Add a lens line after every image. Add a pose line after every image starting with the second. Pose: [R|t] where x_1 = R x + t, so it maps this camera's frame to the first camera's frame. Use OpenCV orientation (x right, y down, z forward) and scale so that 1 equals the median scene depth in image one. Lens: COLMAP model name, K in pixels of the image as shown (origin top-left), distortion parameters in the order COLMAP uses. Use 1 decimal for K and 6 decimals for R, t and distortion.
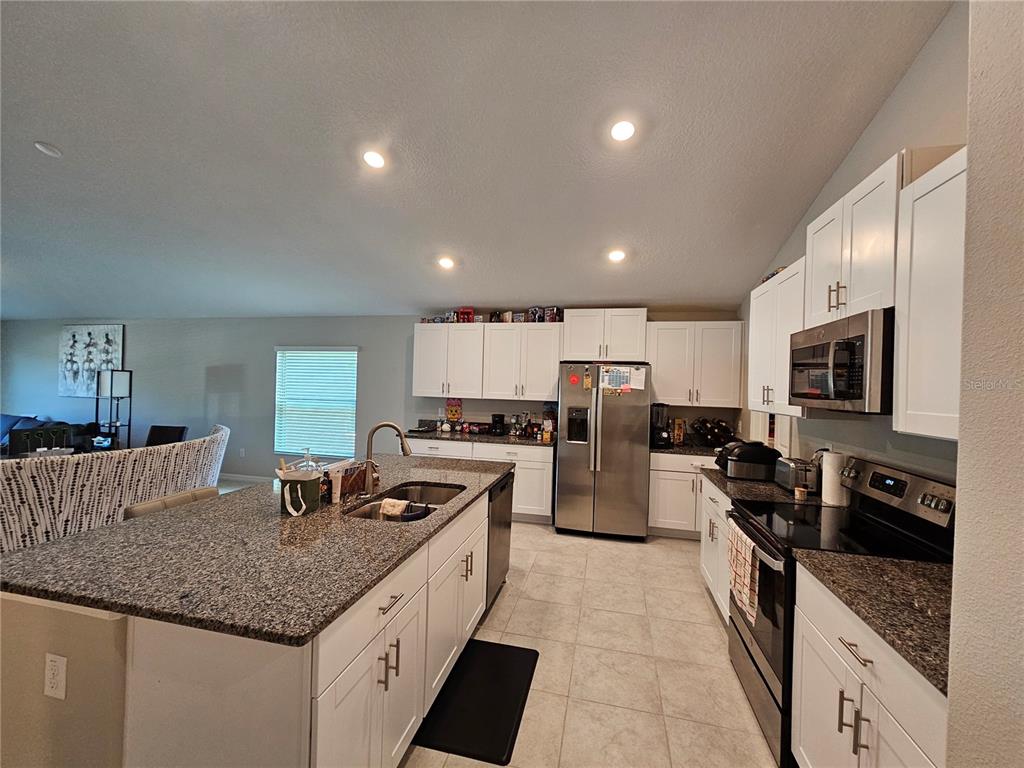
lens RADIAL K [[418.7, 0, 511.3], [0, 418.7, 386.3], [0, 0, 1]] dist [-0.001239, 0.000485]
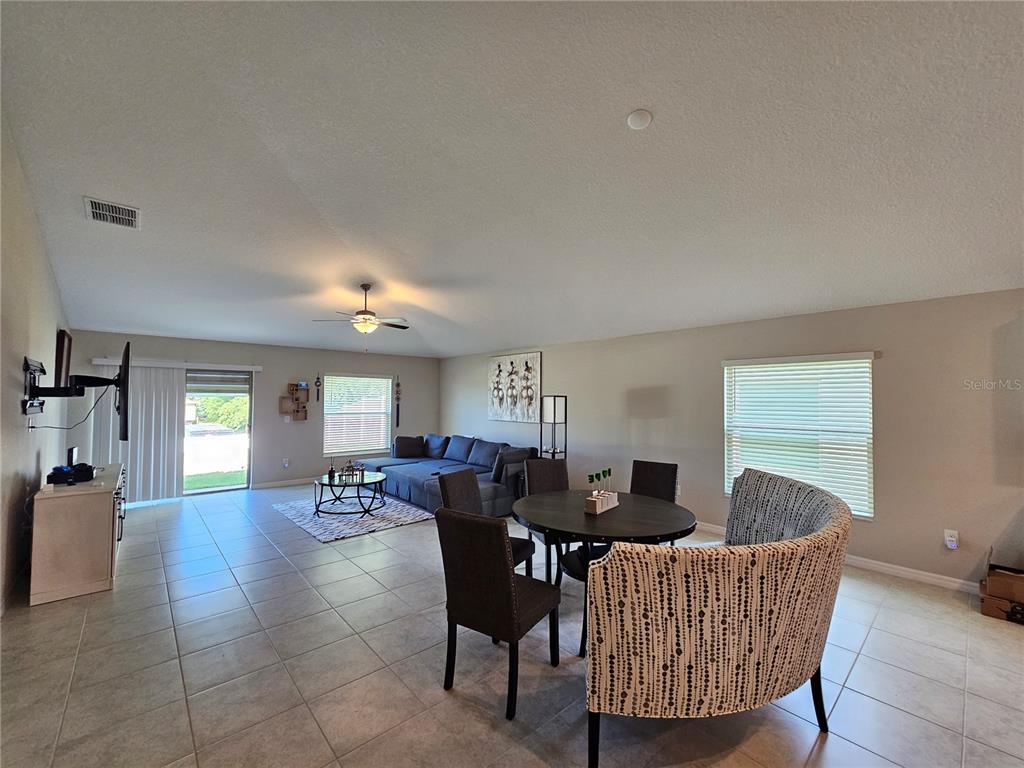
lens RADIAL K [[418.7, 0, 511.3], [0, 418.7, 386.3], [0, 0, 1]] dist [-0.001239, 0.000485]
pose [[0.820817, -0.038235, -0.569911, -0.441063], [0.014472, 0.998829, -0.046167, -0.016250], [0.571008, 0.029647, 0.820409, 0.117983]]
